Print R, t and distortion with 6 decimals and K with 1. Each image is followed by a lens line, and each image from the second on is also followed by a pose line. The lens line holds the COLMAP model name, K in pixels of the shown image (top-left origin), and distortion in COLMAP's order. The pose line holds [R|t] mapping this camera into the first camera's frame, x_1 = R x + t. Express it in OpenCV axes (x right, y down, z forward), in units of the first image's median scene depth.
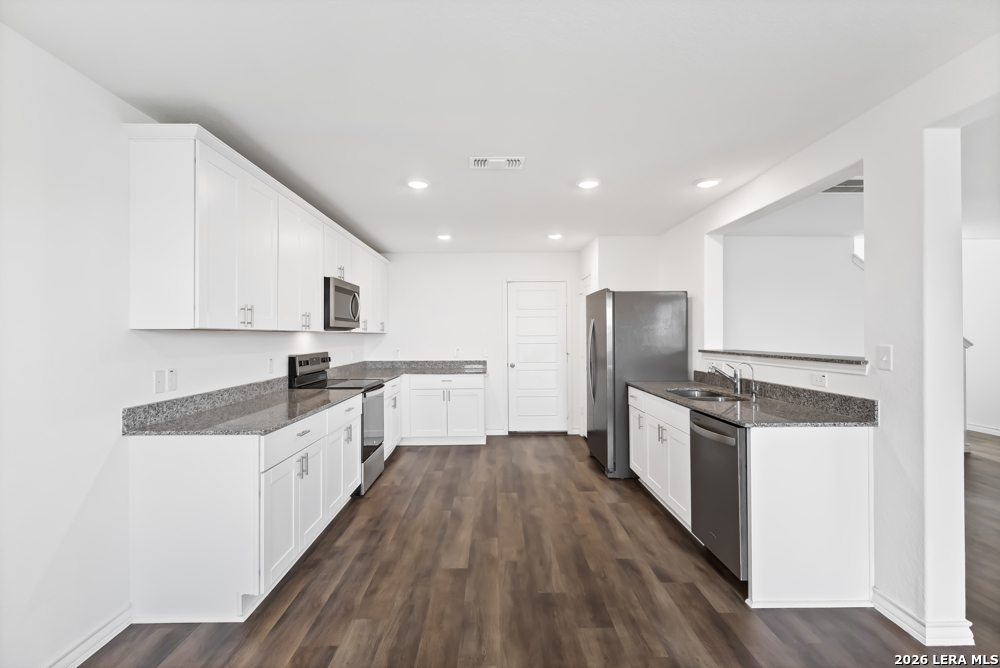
lens RADIAL K [[463.0, 0, 498.1], [0, 463.0, 331.4], [0, 0, 1]] dist [0.000300, 0.000917]
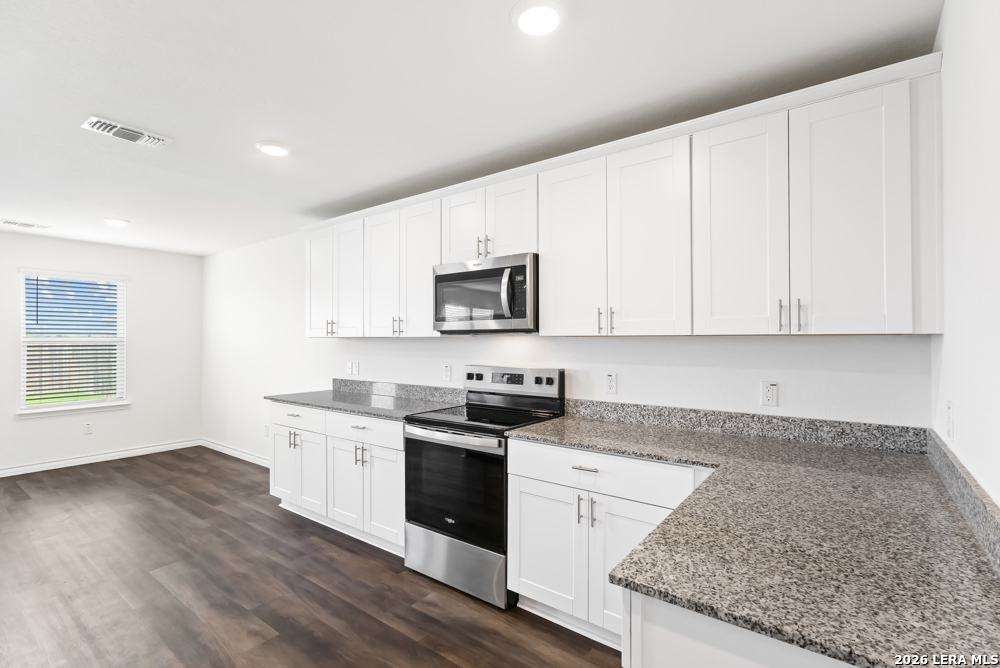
lens RADIAL K [[463.0, 0, 487.9], [0, 463.0, 333.7], [0, 0, 1]] dist [0.000300, 0.000917]
pose [[-0.620689, -0.004150, -0.784046, 0.242200], [0.012650, 0.999803, -0.015307, 0.010486], [0.783955, -0.019419, -0.620514, 1.977673]]
